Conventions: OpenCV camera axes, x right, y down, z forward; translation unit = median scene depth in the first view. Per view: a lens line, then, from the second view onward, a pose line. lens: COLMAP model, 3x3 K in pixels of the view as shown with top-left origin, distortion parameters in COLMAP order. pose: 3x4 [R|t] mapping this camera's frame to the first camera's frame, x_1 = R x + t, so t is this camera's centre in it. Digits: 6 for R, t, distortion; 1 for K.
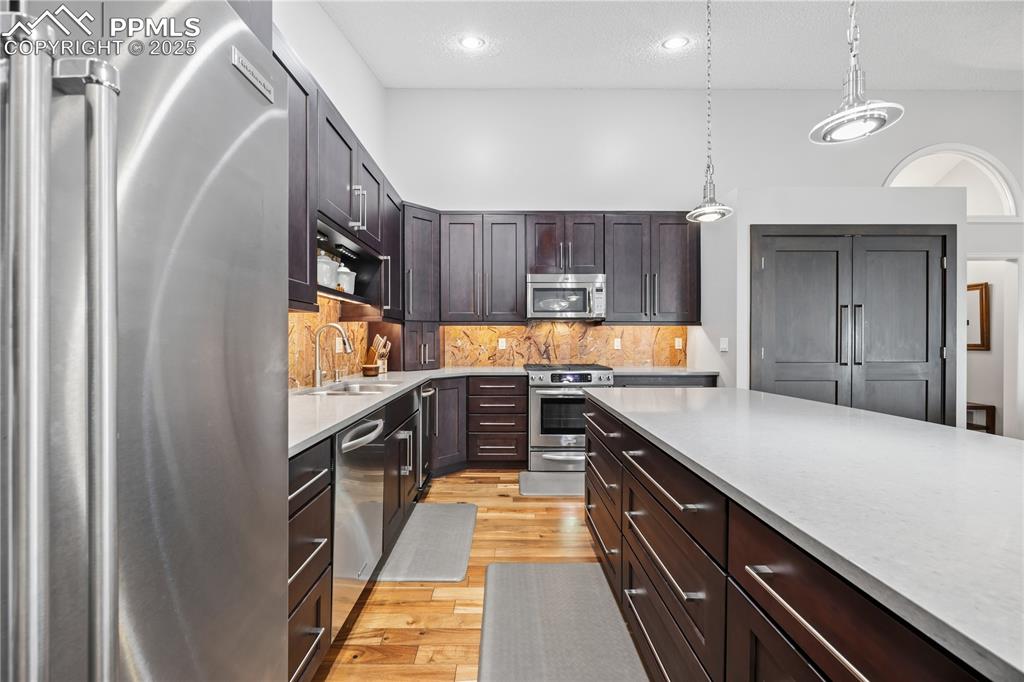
lens RADIAL K [[397.3, 0, 509.3], [0, 397.3, 340.1], [0, 0, 1]] dist [-0.006972, -0.000190]
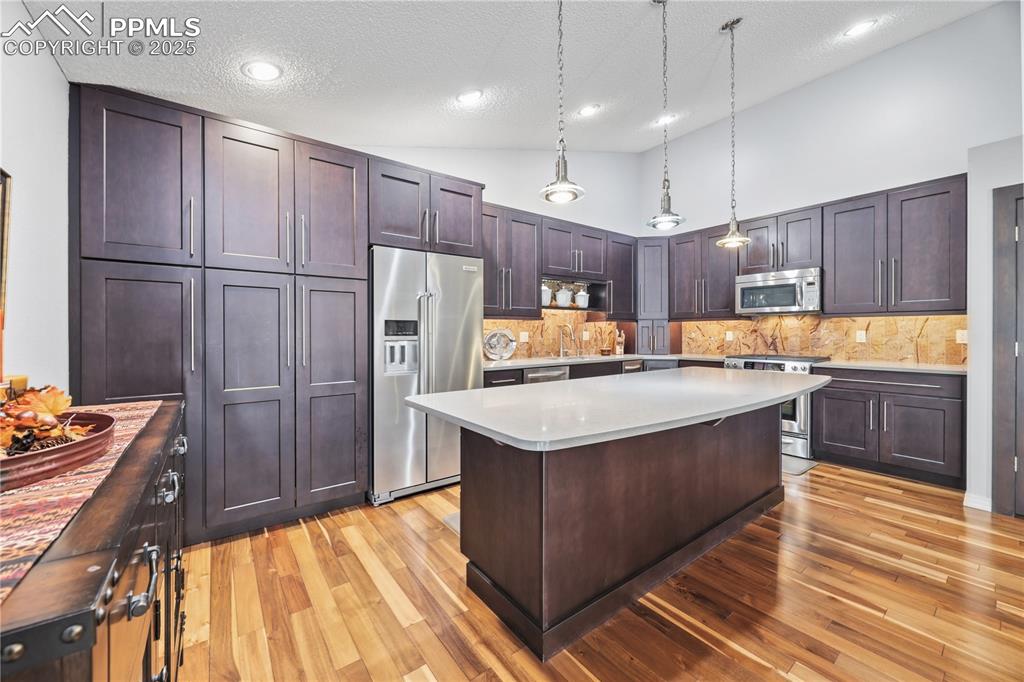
lens RADIAL K [[397.3, 0, 514.0], [0, 397.3, 335.8], [0, 0, 1]] dist [-0.006972, -0.000190]
pose [[0.604767, 0.003895, -0.796393, 0.529240], [0.000642, 0.999985, 0.005379, 0.002010], [0.796402, -0.003764, 0.604756, -0.208235]]
